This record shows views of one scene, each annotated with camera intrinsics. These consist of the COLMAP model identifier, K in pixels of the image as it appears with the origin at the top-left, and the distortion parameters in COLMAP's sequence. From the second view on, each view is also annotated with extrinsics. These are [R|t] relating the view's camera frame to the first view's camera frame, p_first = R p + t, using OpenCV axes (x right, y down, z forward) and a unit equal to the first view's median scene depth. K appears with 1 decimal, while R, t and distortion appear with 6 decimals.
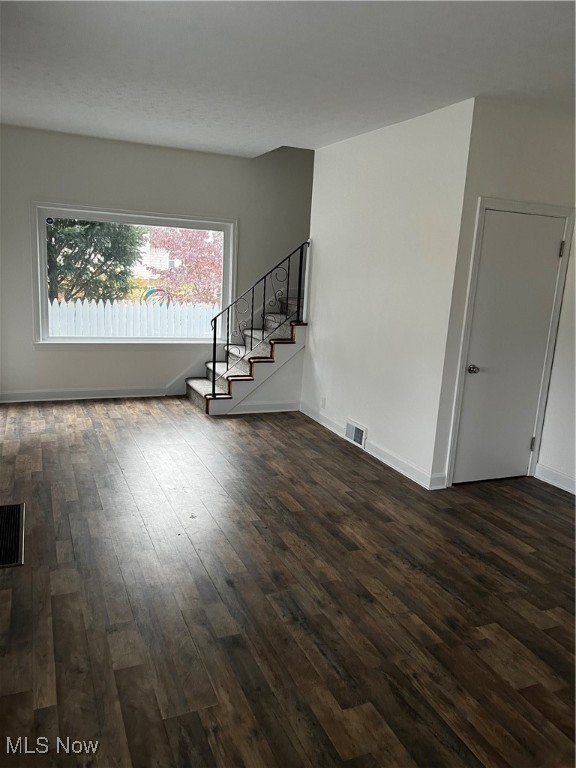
lens RADIAL K [[583.9, 0, 285.2], [0, 583.9, 382.8], [0, 0, 1]] dist [0.063419, -0.073706]
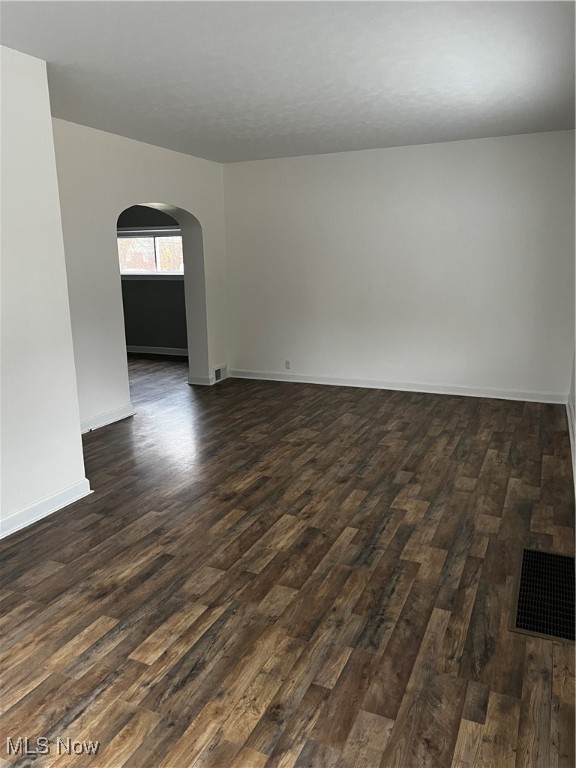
lens RADIAL K [[583.9, 0, 284.3], [0, 583.9, 385.2], [0, 0, 1]] dist [0.063419, -0.073706]
pose [[-0.678124, -0.201566, 0.706766, -0.812946], [0.123800, 0.916586, 0.380188, -0.402093], [-0.724445, 0.345312, -0.596605, 1.761822]]
